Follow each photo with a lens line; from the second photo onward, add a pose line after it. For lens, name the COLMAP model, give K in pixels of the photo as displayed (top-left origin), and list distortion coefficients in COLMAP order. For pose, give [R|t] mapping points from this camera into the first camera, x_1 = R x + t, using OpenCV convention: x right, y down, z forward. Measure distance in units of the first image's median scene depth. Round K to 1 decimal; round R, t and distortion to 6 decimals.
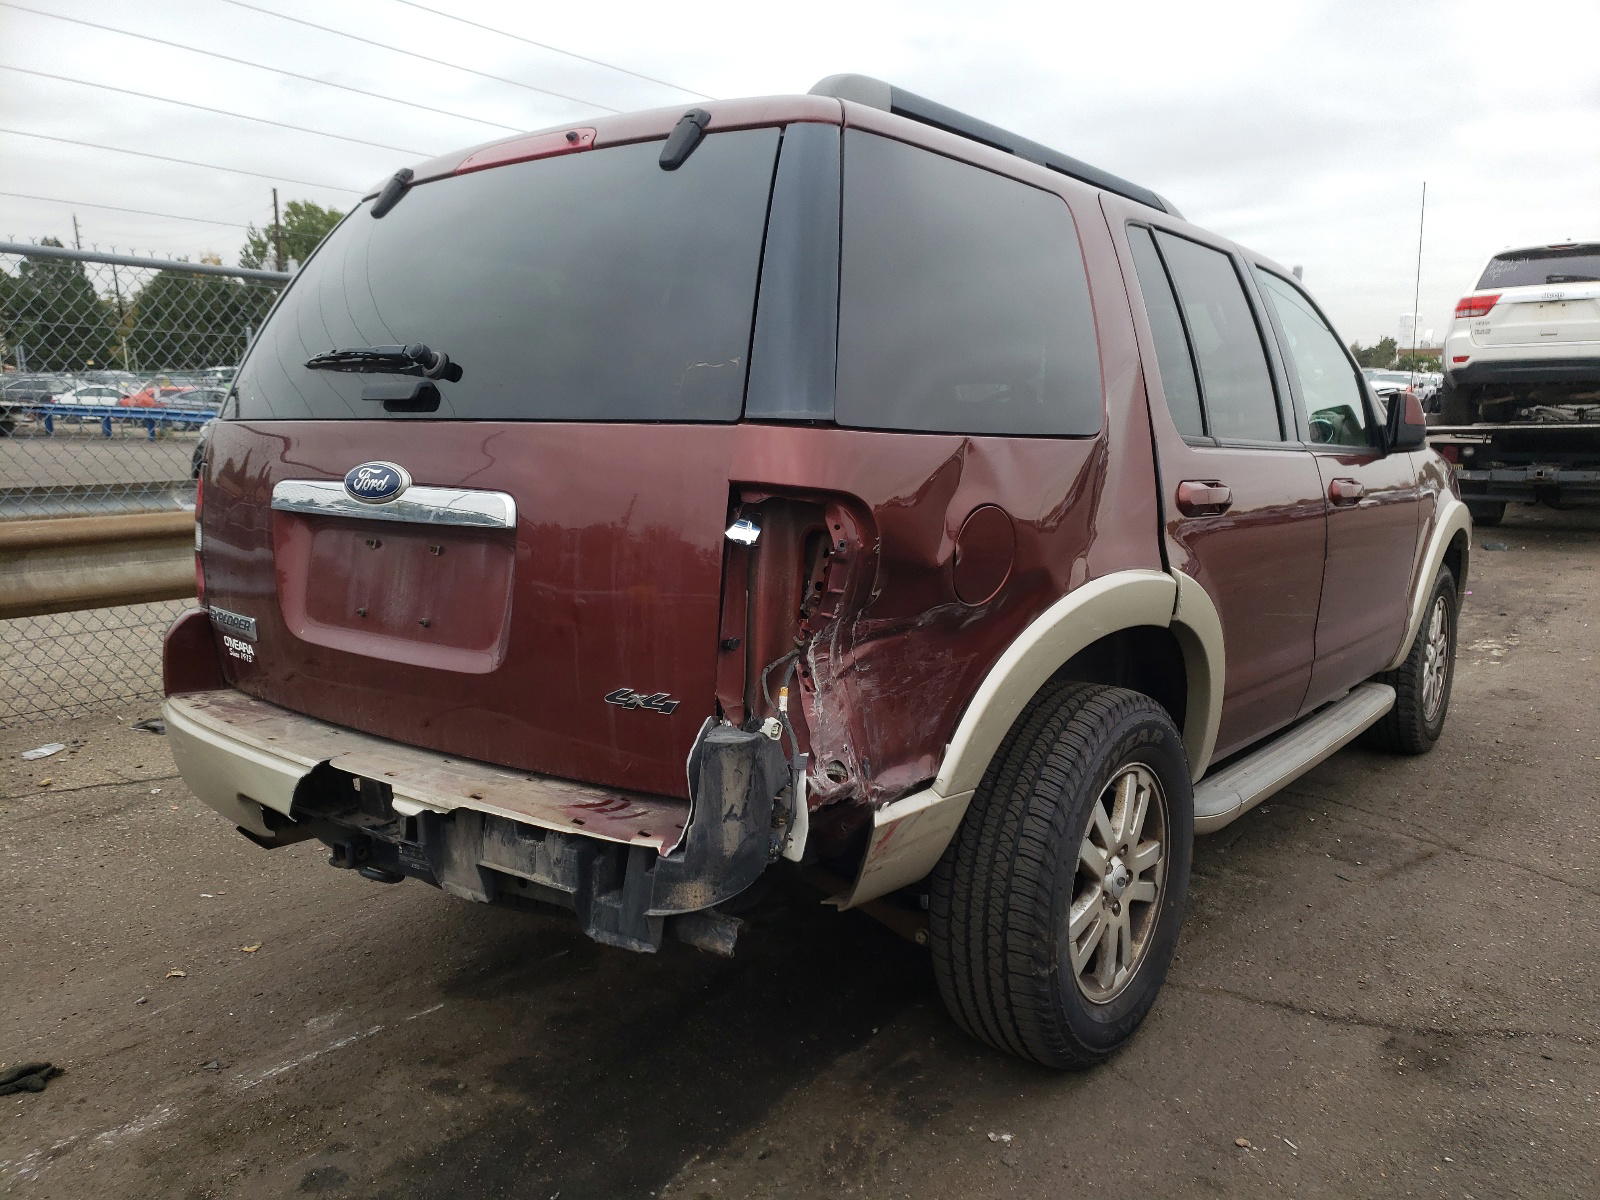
lens RADIAL K [[1282.5, 0, 800.0], [0, 1282.5, 600.0], [0, 0, 1]] dist [0.053182, -0.001696]
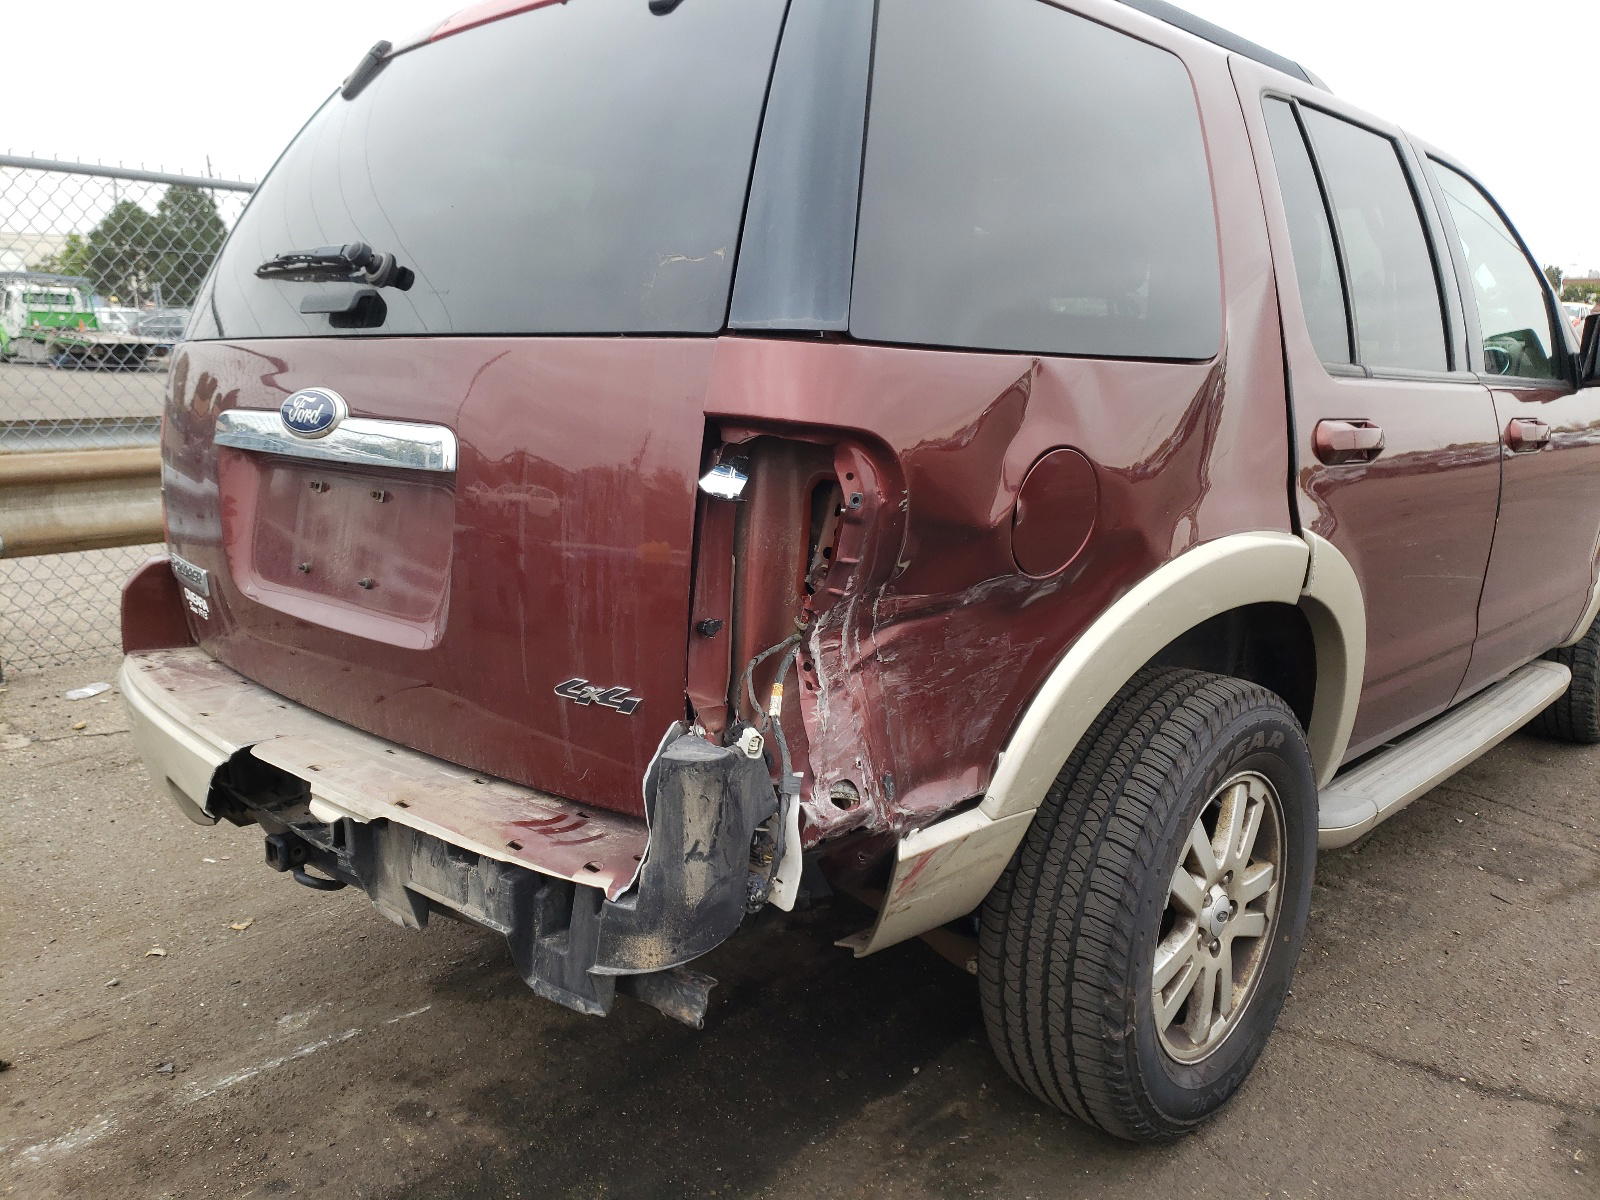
lens RADIAL K [[1202.6, 0, 800.0], [0, 1202.6, 600.0], [0, 0, 1]] dist [-0.002777, 0.073757]
pose [[0.994007, 0.023801, -0.106693, 0.064334], [-0.017674, 0.998160, 0.058002, -0.020439], [0.107877, -0.055769, 0.992599, 0.243077]]
